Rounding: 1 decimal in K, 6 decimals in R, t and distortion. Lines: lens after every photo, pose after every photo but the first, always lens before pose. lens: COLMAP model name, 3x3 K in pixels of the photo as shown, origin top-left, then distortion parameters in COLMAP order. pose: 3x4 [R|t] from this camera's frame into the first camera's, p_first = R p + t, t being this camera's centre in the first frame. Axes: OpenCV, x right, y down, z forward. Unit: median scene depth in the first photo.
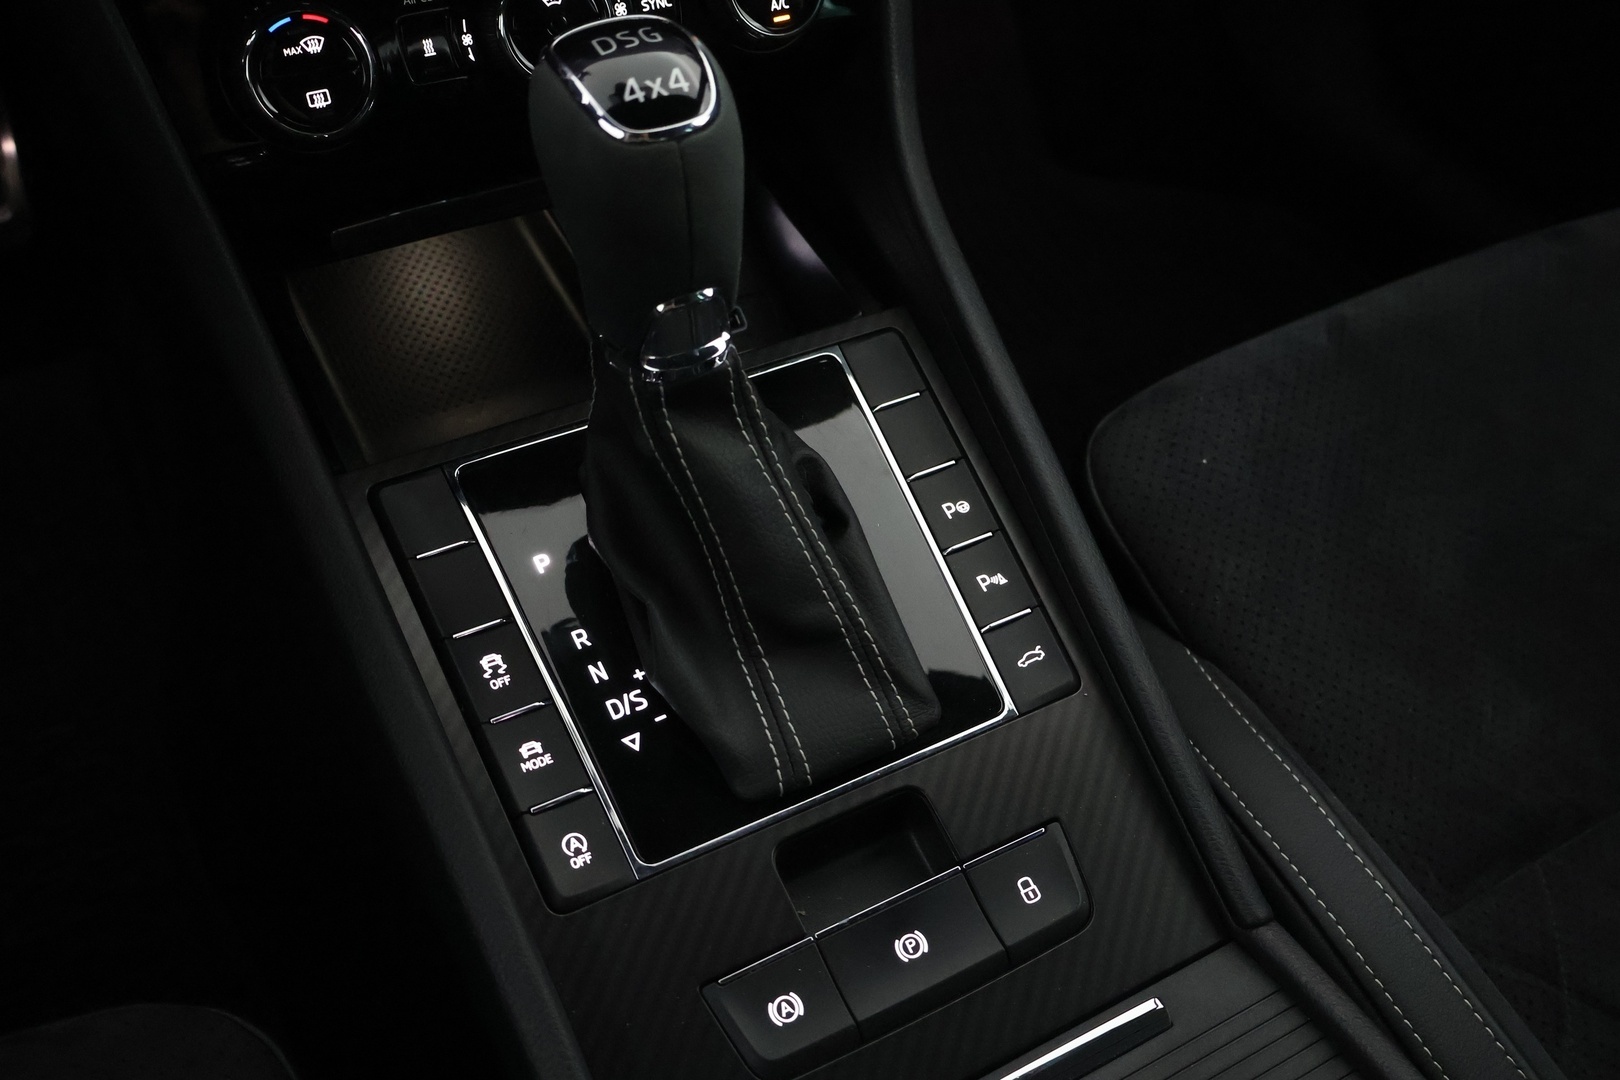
lens RADIAL K [[1422.7, 0, 810.0], [0, 1422.7, 540.0], [0, 0, 1]] dist [-0.010631, -0.008360]
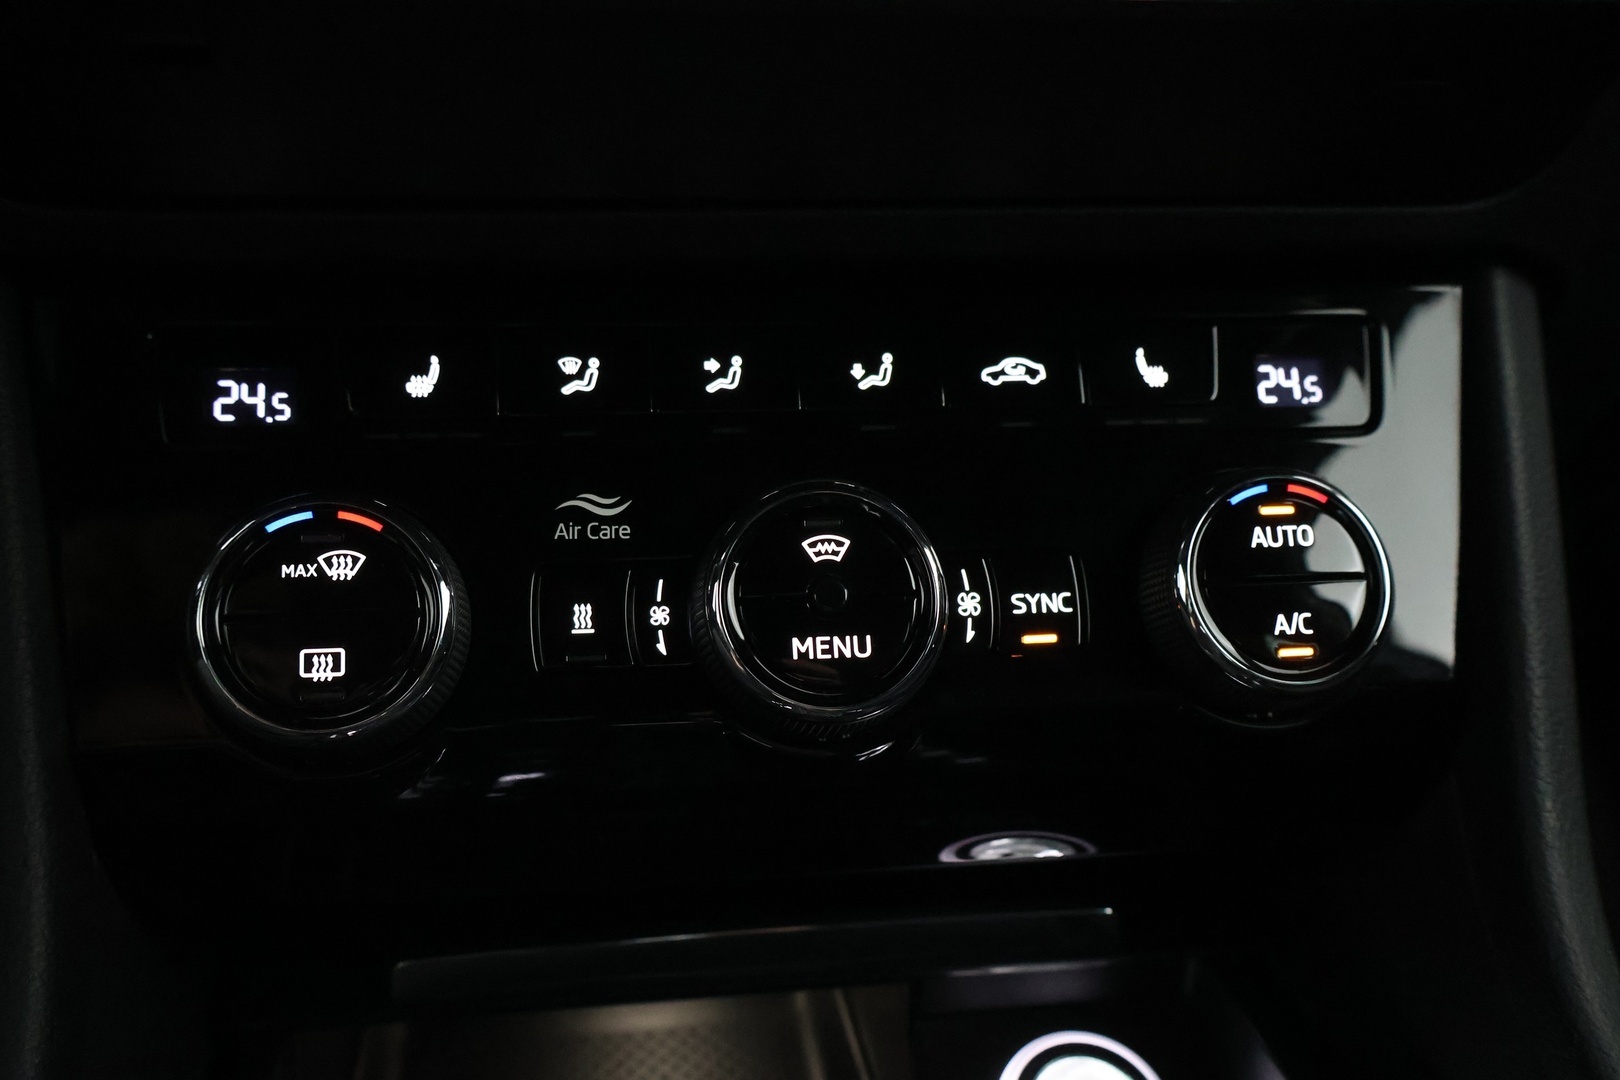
lens RADIAL K [[1422.7, 0, 810.0], [0, 1422.7, 540.0], [0, 0, 1]] dist [-0.010631, -0.008360]
pose [[0.935241, 0.039489, -0.351802, -0.006567], [-0.225595, 0.832324, -0.506304, -0.129992], [0.272820, 0.552881, 0.787332, 0.622587]]
